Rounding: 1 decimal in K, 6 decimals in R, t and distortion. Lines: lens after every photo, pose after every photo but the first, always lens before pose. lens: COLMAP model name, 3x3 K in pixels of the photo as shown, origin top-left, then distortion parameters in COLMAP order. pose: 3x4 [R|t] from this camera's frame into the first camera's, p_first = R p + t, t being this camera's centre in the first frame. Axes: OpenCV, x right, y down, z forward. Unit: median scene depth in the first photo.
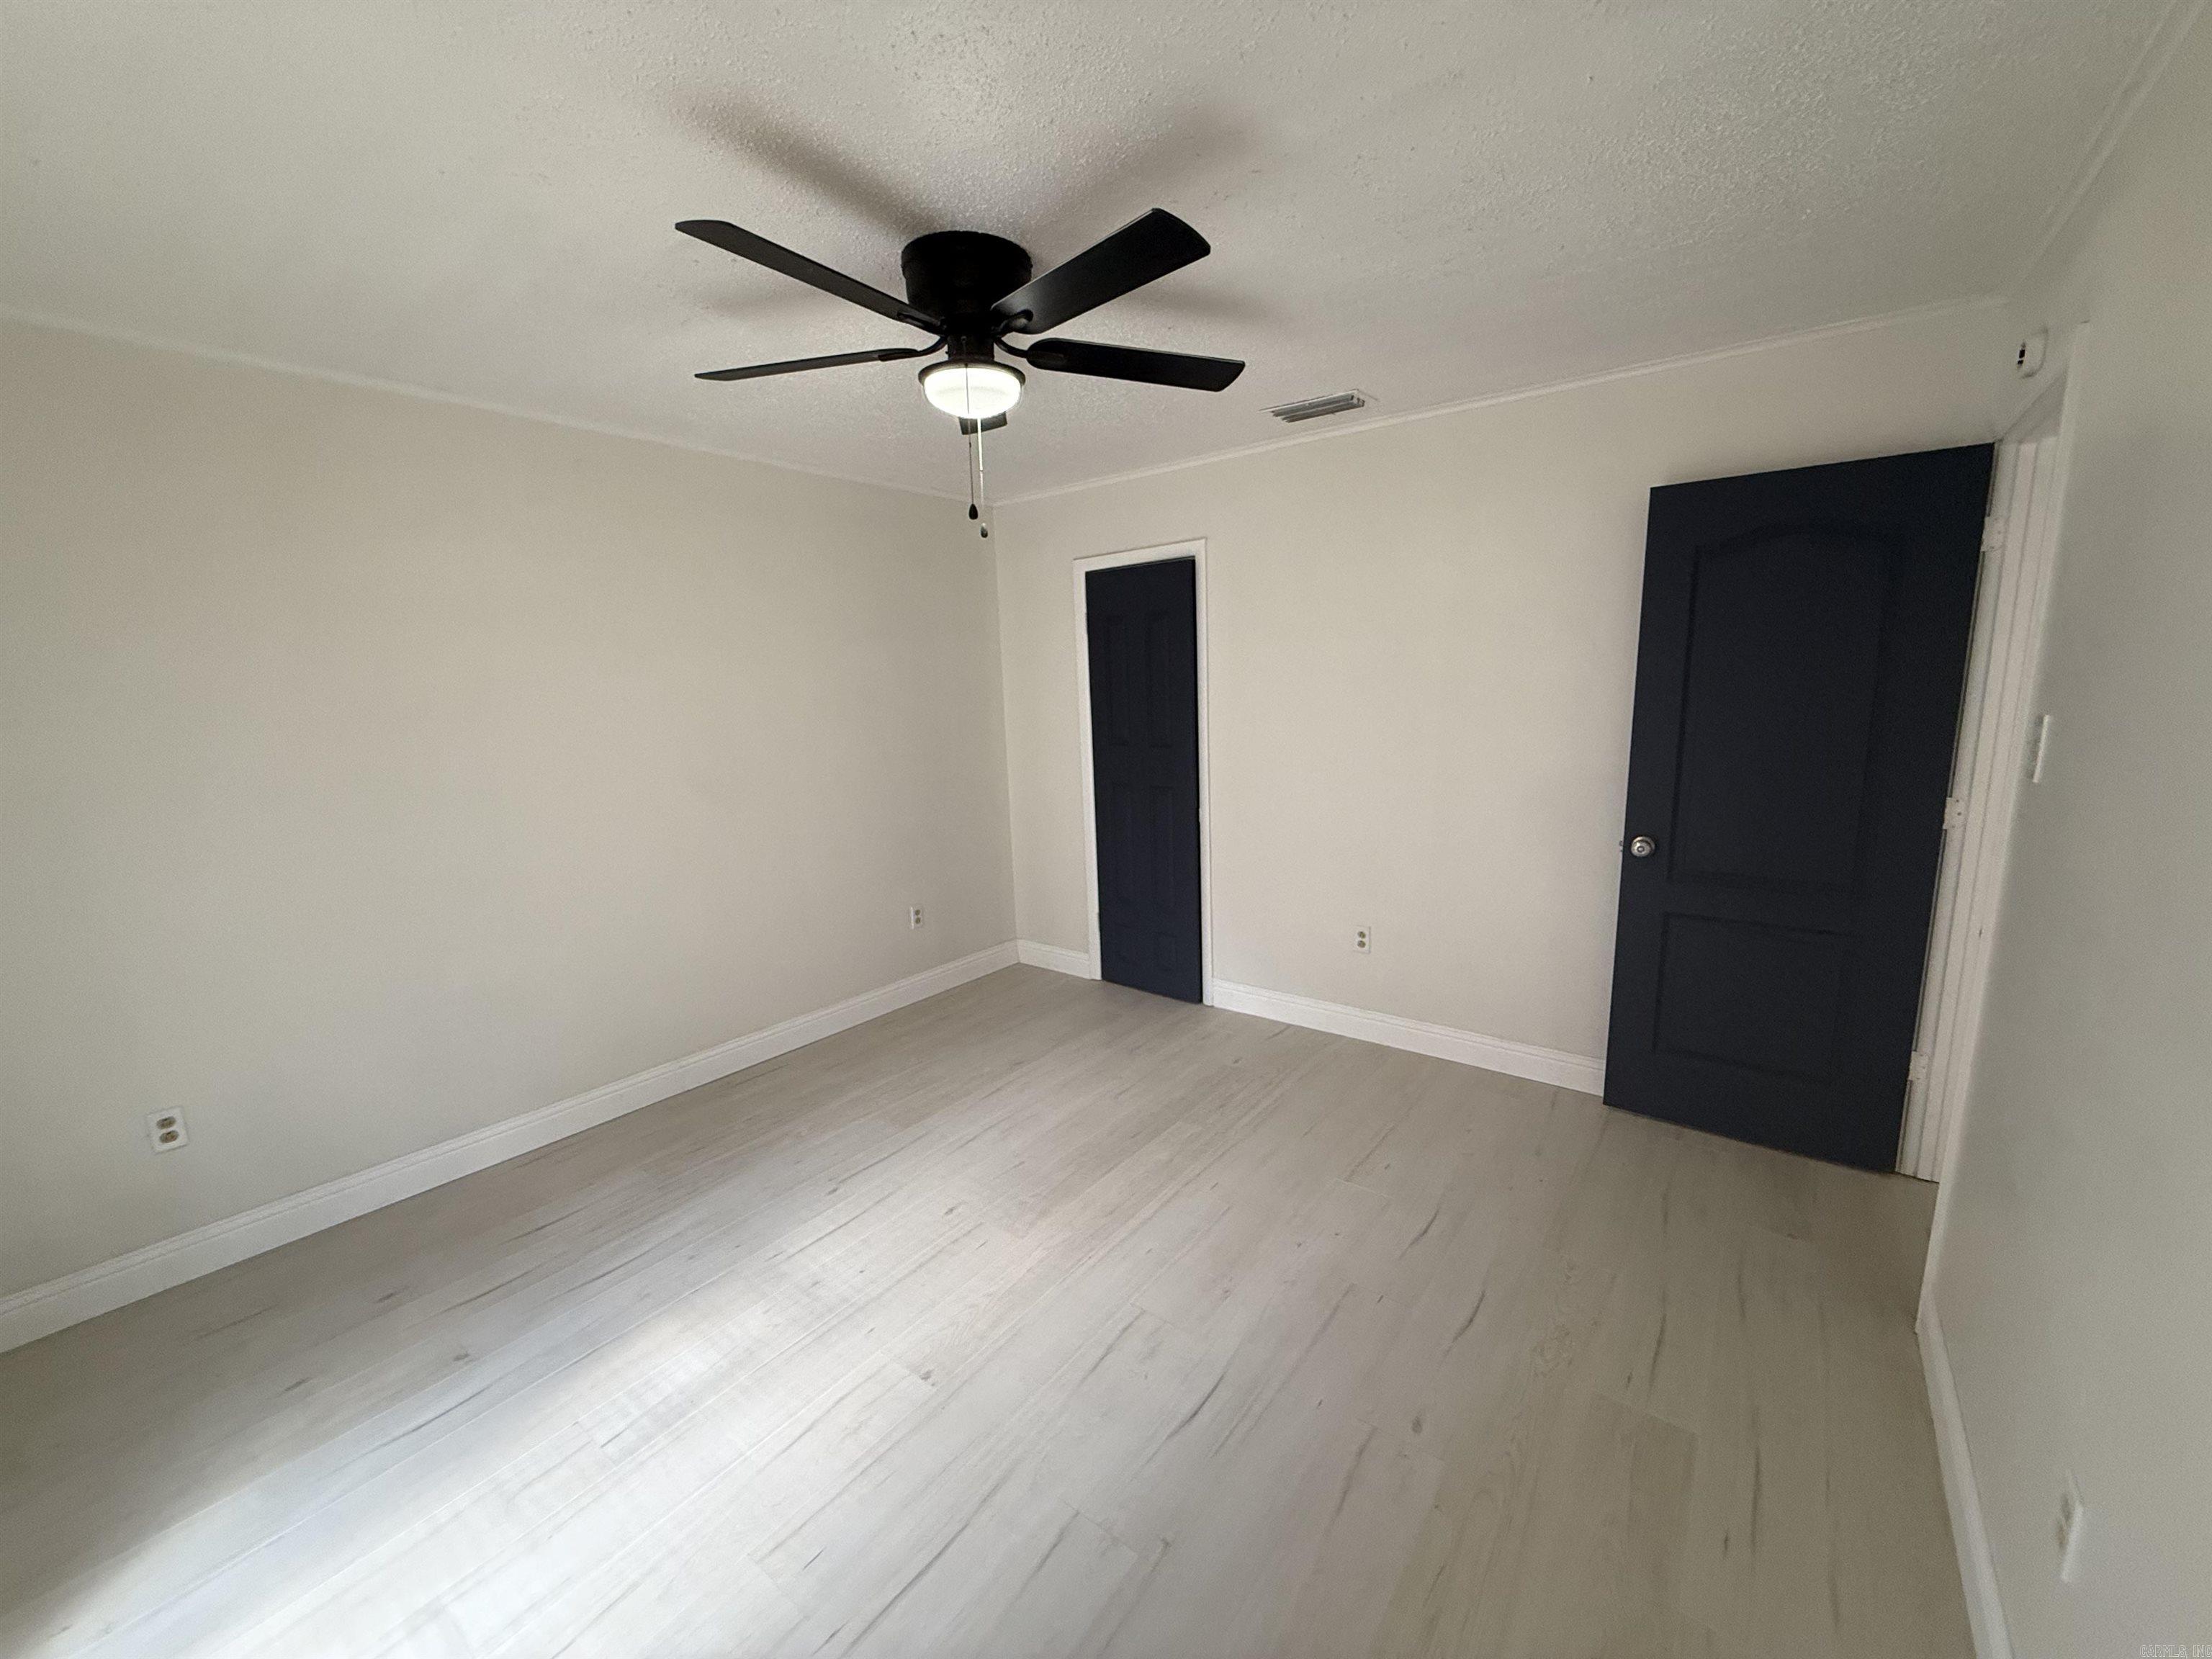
lens RADIAL K [[873.4, 0, 1099.0], [0, 873.4, 829.3], [0, 0, 1]] dist [-0.001282, -0.000073]
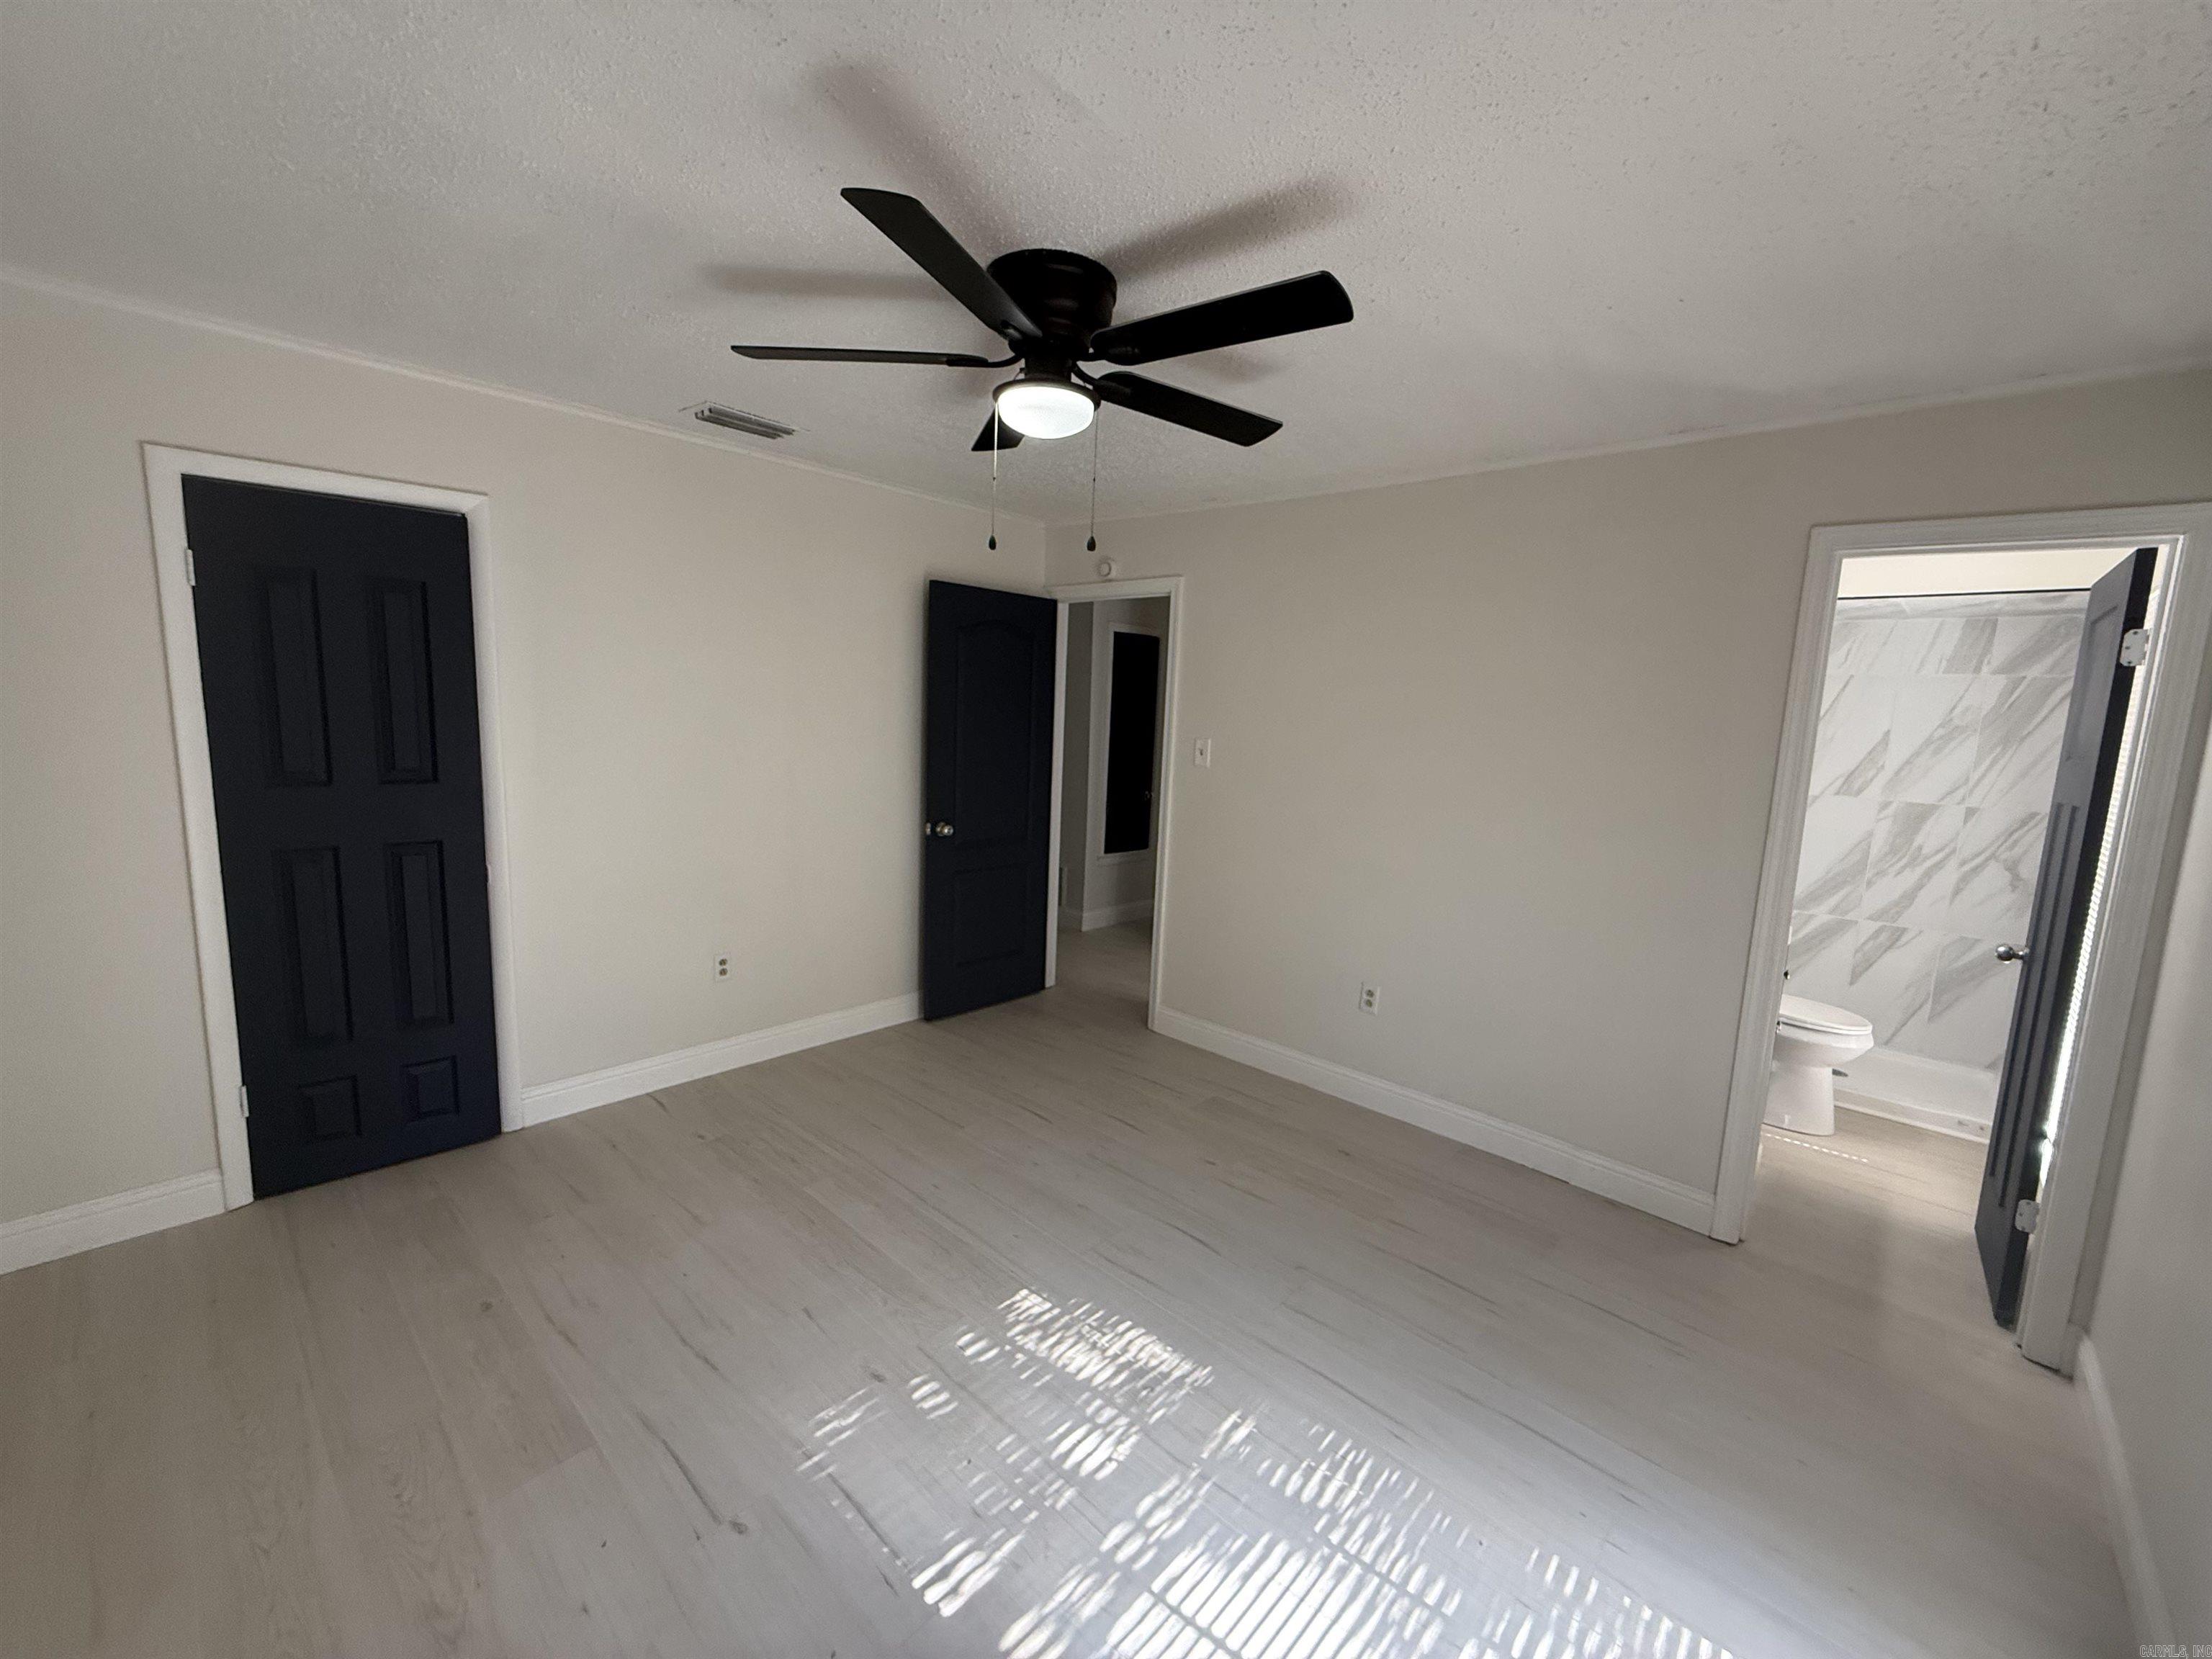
lens RADIAL K [[873.4, 0, 1099.0], [0, 873.4, 829.3], [0, 0, 1]] dist [-0.001282, -0.000073]
pose [[0.097209, -0.105690, 0.989636, -0.606824], [0.121671, 0.988149, 0.093579, -0.065894], [-0.987799, 0.111313, 0.108917, 0.466587]]
